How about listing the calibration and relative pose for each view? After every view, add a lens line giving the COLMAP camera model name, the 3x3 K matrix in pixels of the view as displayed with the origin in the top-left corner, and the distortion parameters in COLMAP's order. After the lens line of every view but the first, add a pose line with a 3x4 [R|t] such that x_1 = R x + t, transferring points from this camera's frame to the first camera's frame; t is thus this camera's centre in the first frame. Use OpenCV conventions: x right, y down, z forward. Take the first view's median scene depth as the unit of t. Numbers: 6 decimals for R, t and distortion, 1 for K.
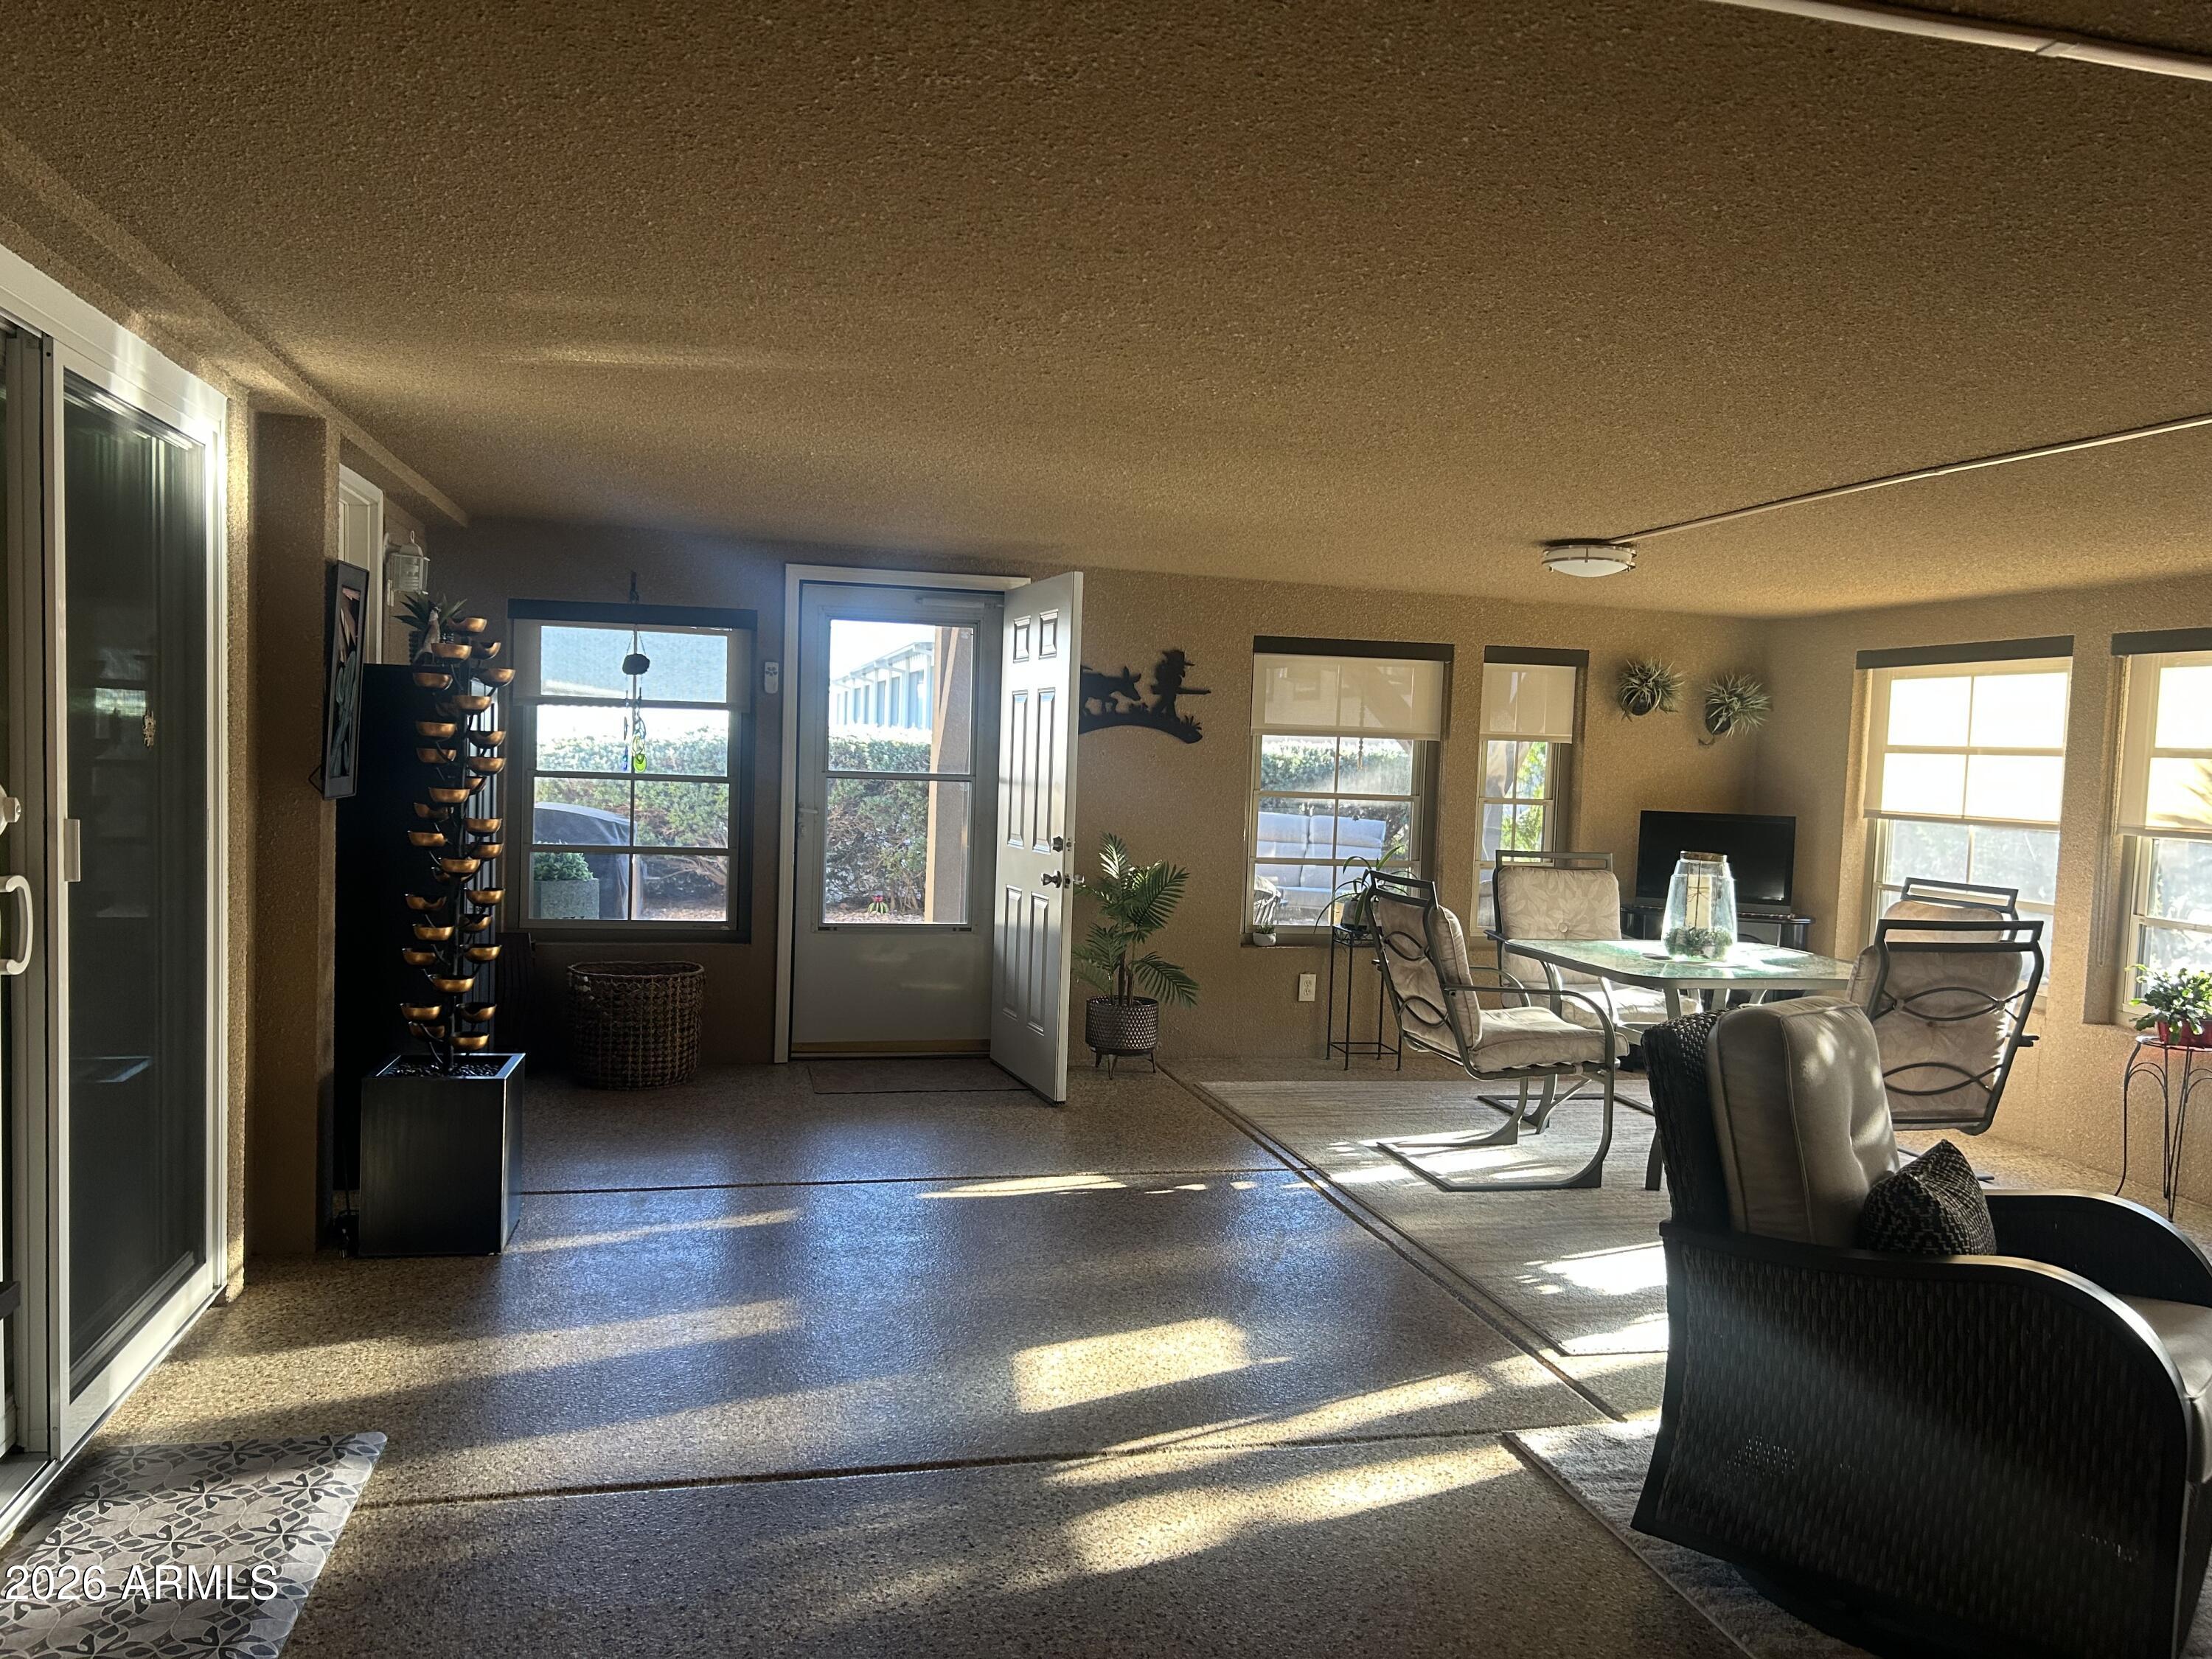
lens RADIAL K [[1643.1, 0, 1106.0], [0, 1643.1, 829.5], [0, 0, 1]] dist [0.028695, 0.000533]
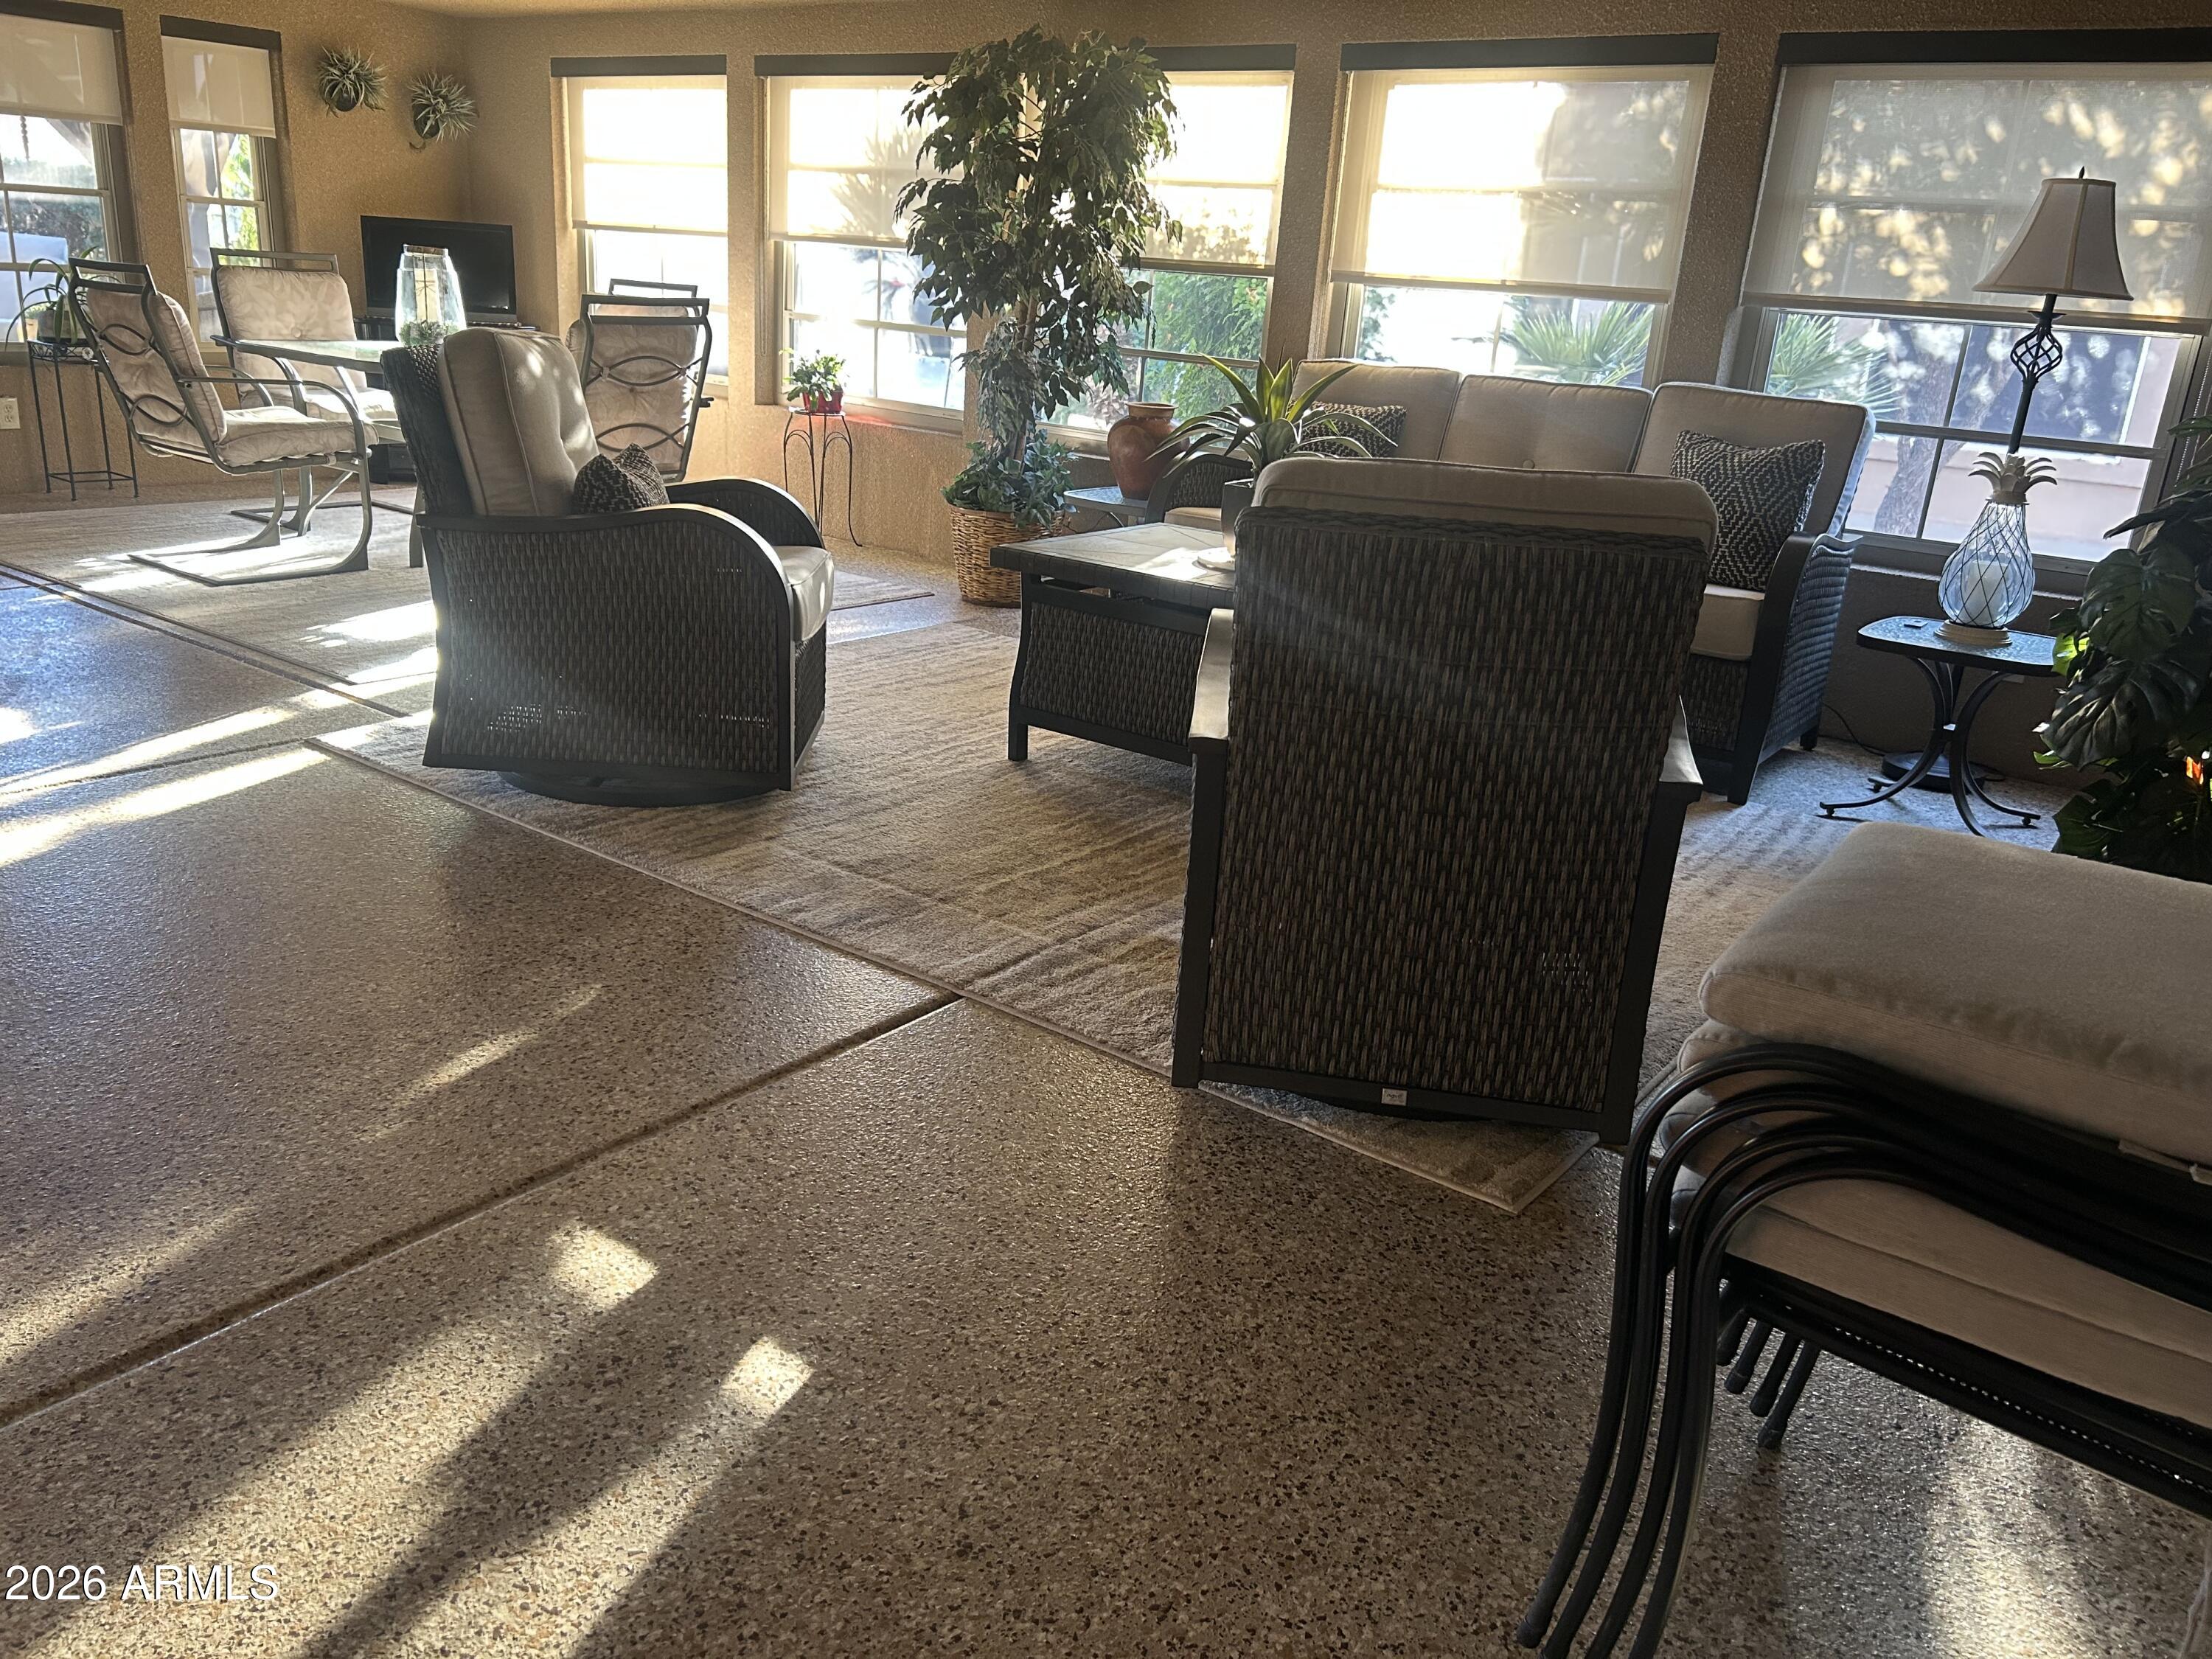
lens RADIAL K [[1671.6, 0, 1066.1], [0, 1671.6, 829.8], [0, 0, 1]] dist [0.055934, -0.052791]
pose [[0.772604, -0.196808, 0.603614, -0.045314], [0.007326, 0.953441, 0.301491, 0.046916], [-0.634846, -0.228511, 0.738074, -0.138090]]
